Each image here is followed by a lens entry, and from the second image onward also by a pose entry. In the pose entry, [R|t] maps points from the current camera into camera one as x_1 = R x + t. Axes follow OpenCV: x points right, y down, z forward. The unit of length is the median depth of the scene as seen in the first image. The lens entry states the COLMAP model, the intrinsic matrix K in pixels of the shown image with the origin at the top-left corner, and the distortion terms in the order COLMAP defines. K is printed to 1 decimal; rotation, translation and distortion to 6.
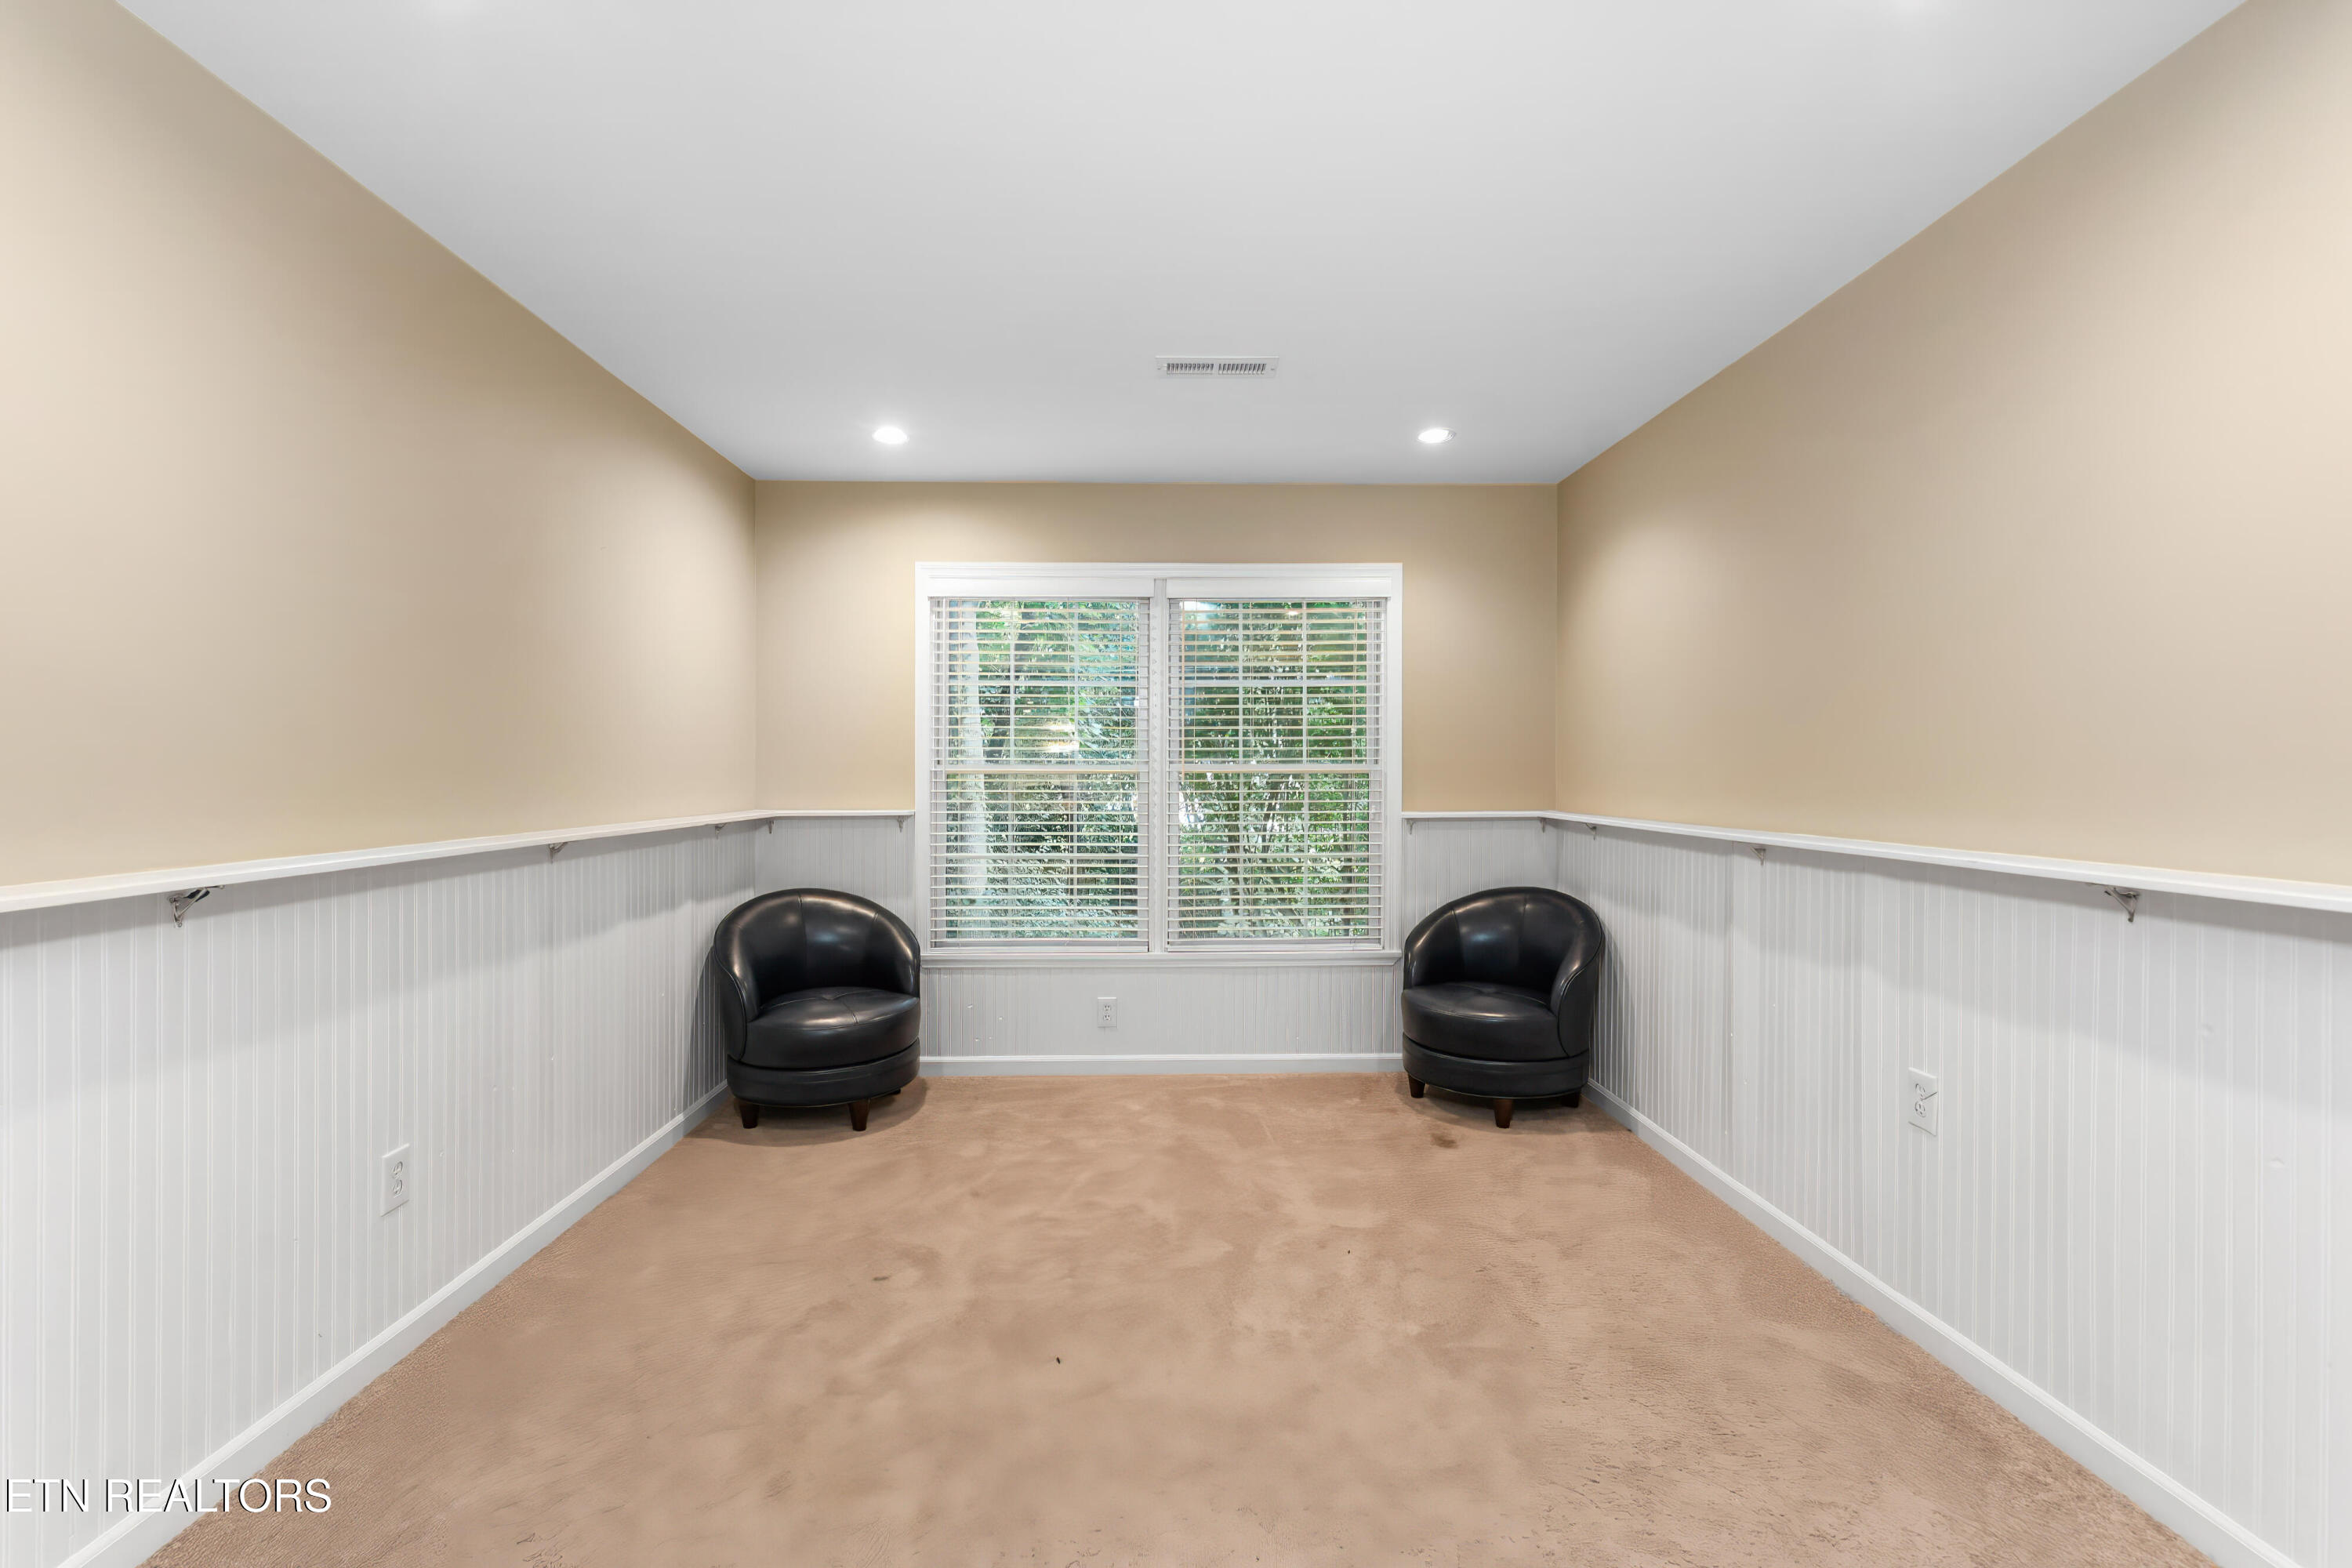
lens RADIAL K [[1003.9, 0, 1177.5], [0, 1003.9, 778.9], [0, 0, 1]] dist [-0.001601, -0.000060]
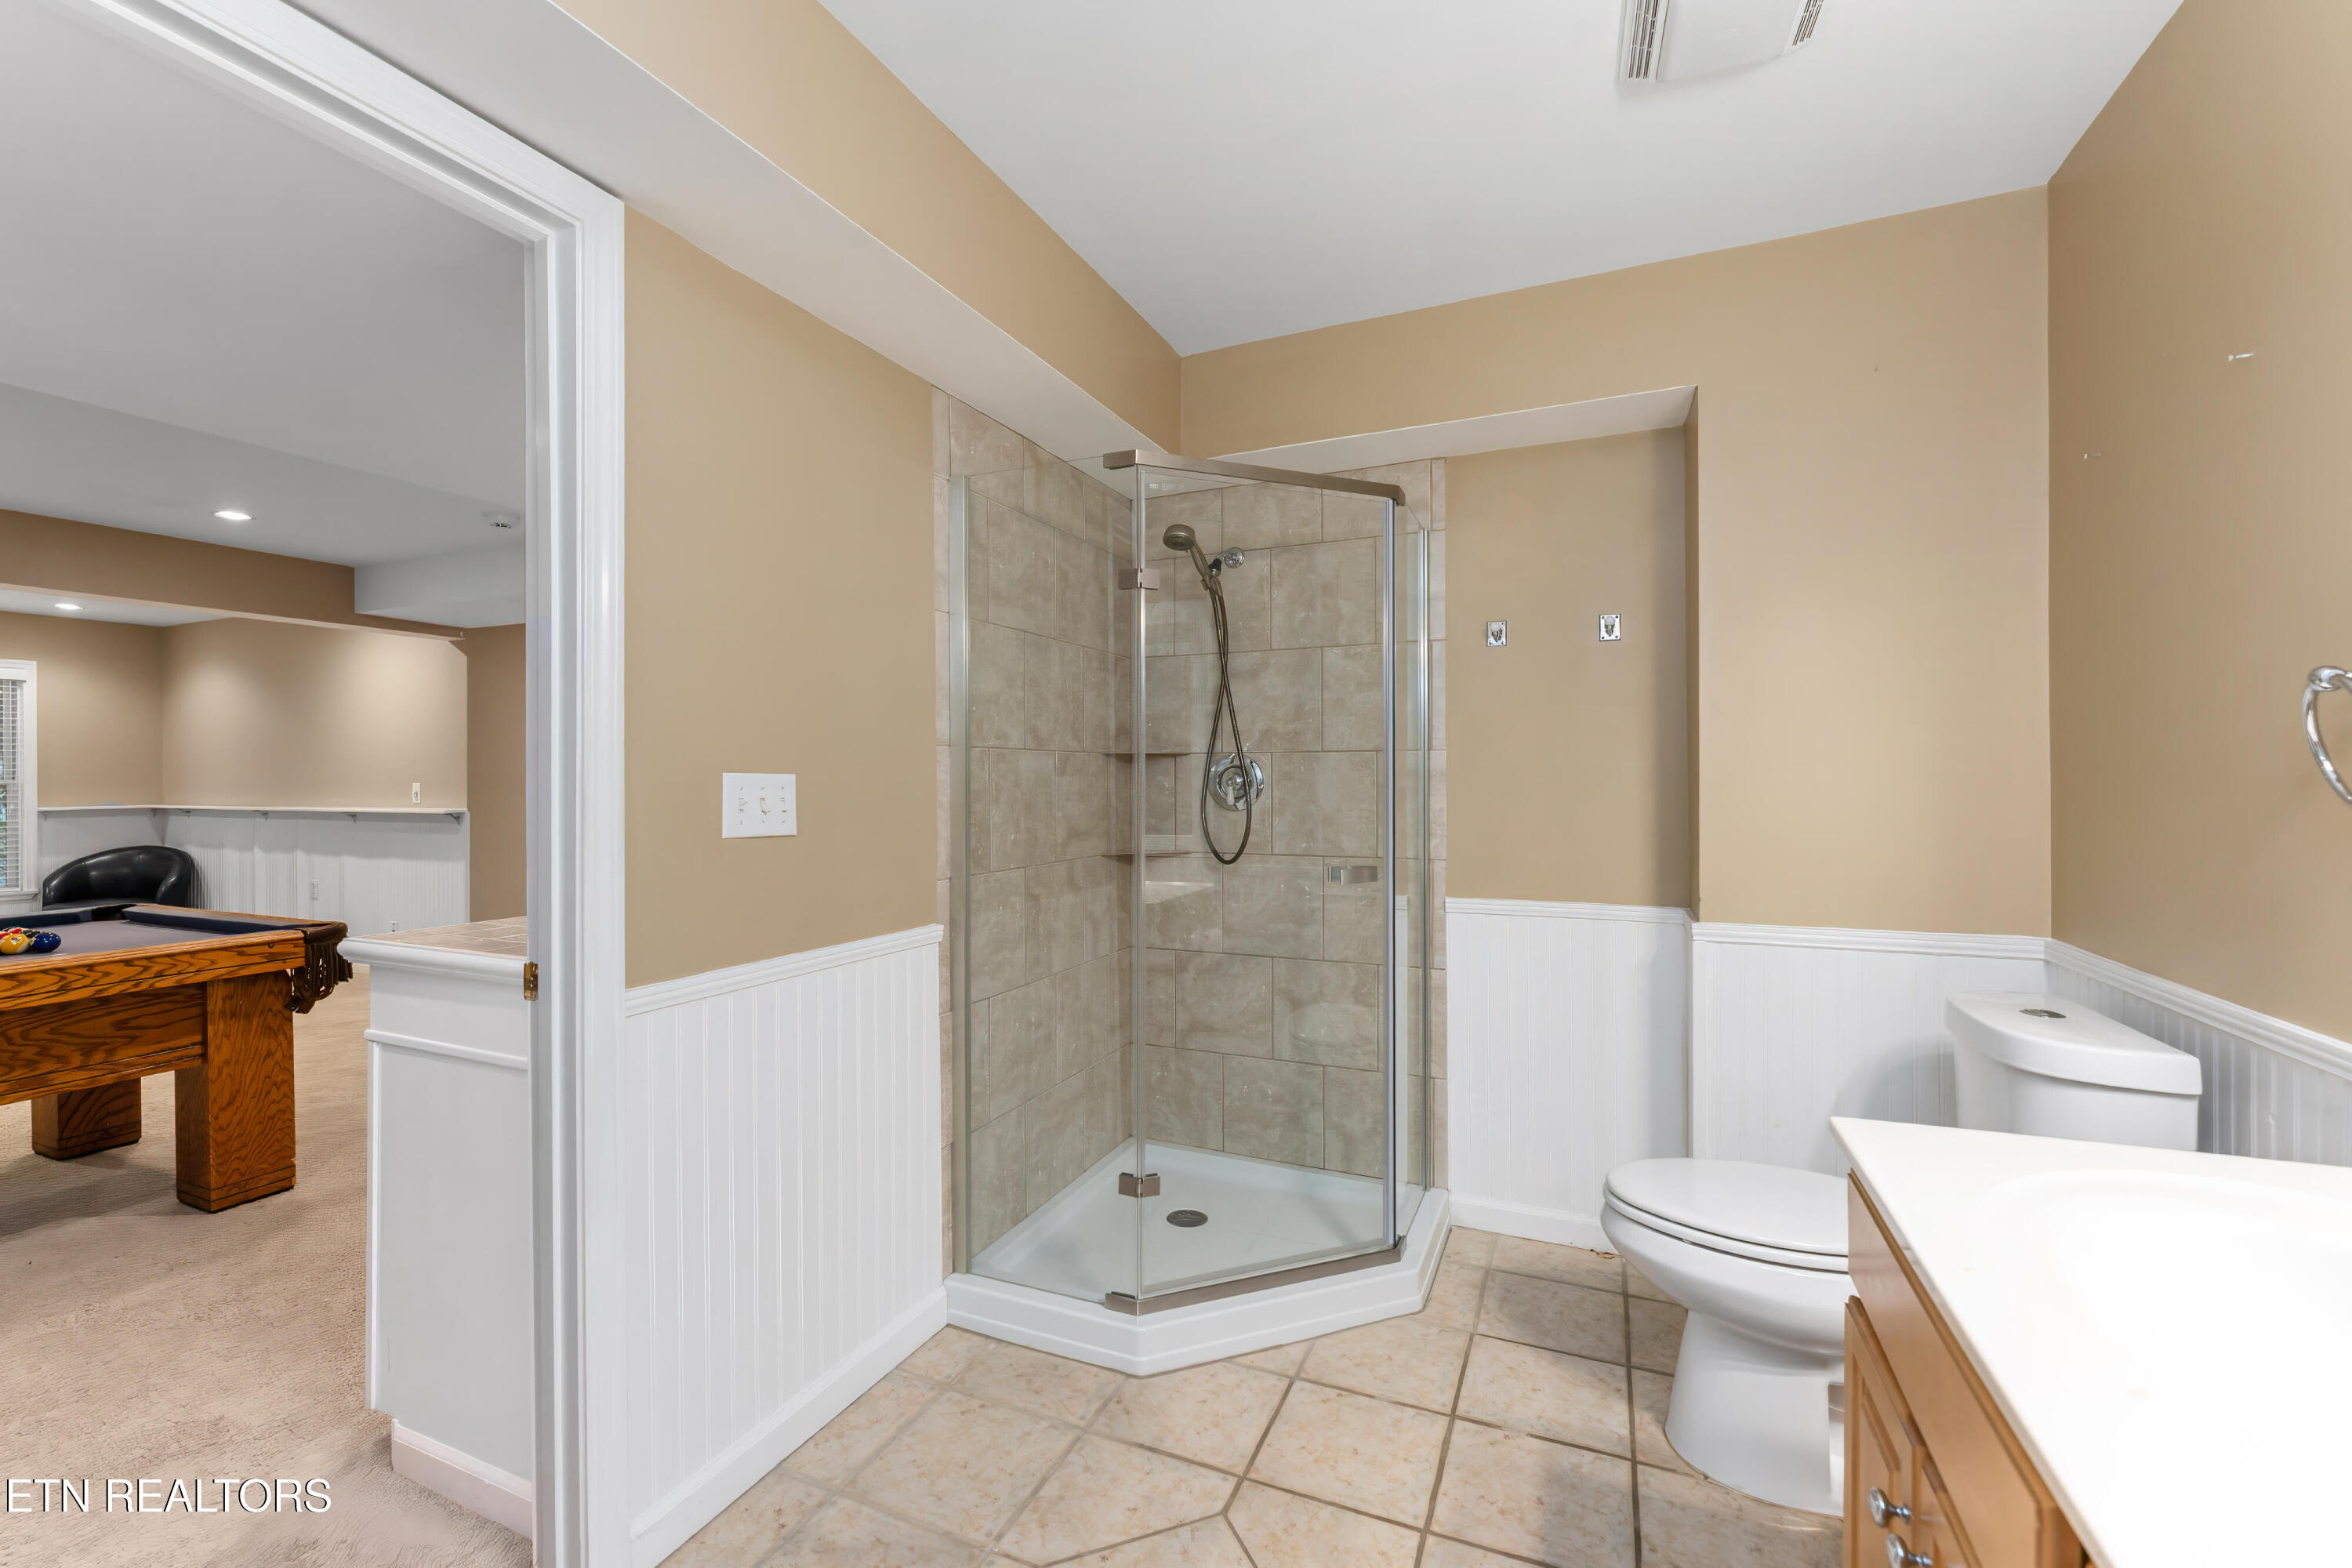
lens RADIAL K [[941.2, 0, 1184.3], [0, 941.2, 786.0], [0, 0, 1]] dist [-0.002346, 0.000148]
pose [[0.412231, -0.002123, 0.911077, -0.453165], [0.010953, 0.999937, -0.002626, 0.023447], [-0.911014, 0.011062, 0.412228, -1.523675]]
